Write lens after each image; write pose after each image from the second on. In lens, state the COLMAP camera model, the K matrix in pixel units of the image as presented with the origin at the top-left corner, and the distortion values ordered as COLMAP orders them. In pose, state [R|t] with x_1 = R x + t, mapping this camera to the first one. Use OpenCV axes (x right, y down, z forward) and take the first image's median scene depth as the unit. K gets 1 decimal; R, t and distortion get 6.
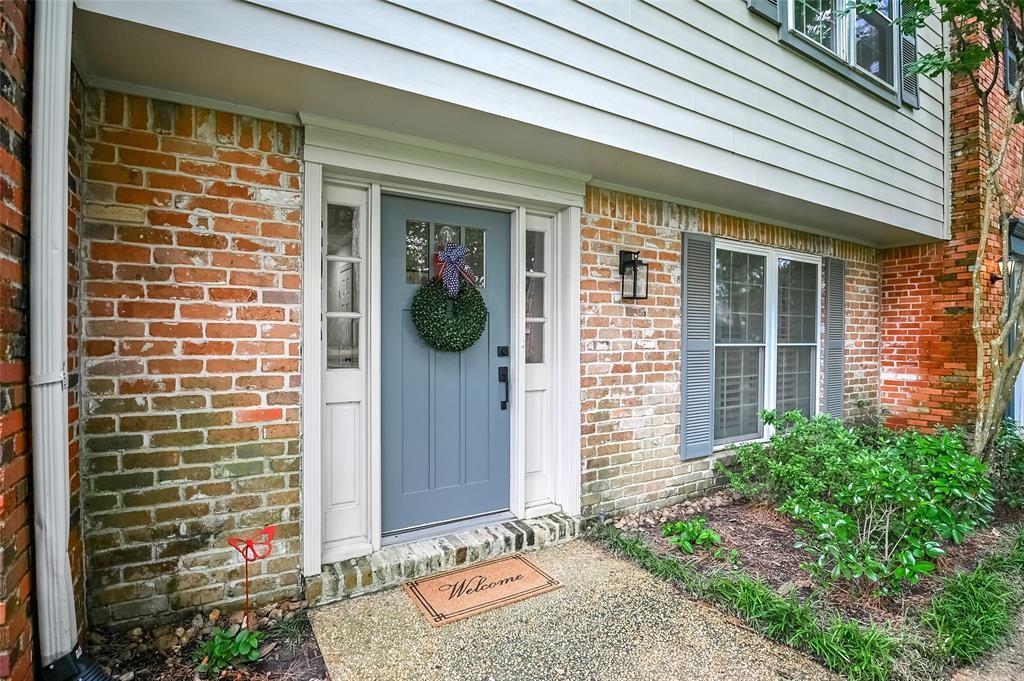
lens RADIAL K [[501.7, 0, 515.2], [0, 501.7, 337.6], [0, 0, 1]] dist [-0.024729, -0.003758]
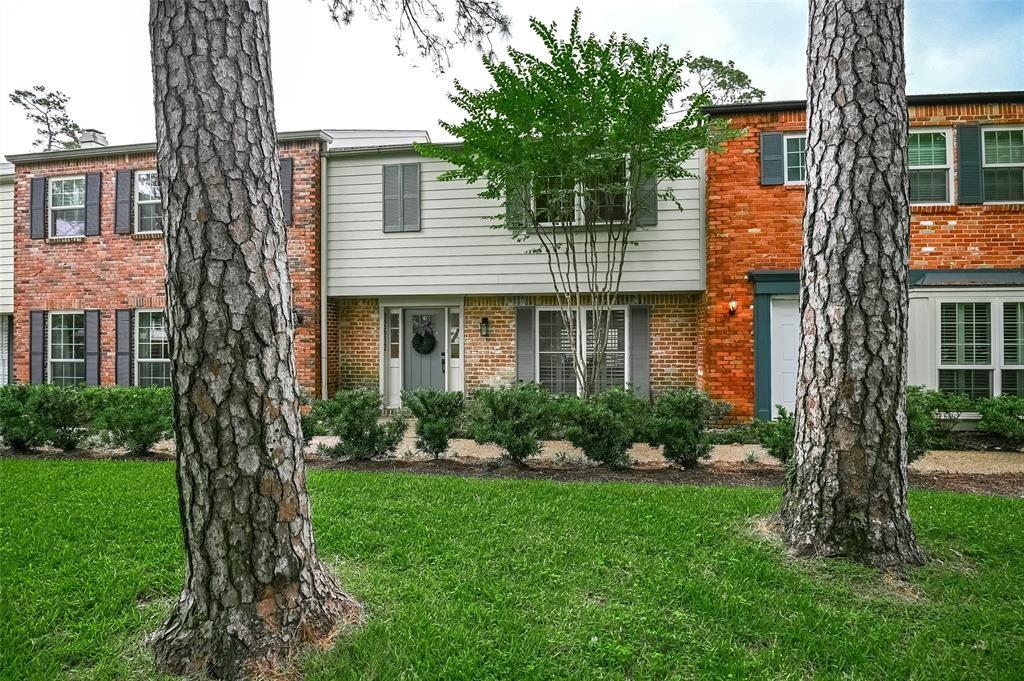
lens RADIAL K [[501.7, 0, 515.2], [0, 501.7, 337.6], [0, 0, 1]] dist [-0.024729, -0.003758]
pose [[0.776616, -0.013252, -0.629835, 2.468451], [0.004955, 0.999876, -0.014928, -0.027487], [0.629955, 0.008472, 0.776585, -1.212094]]
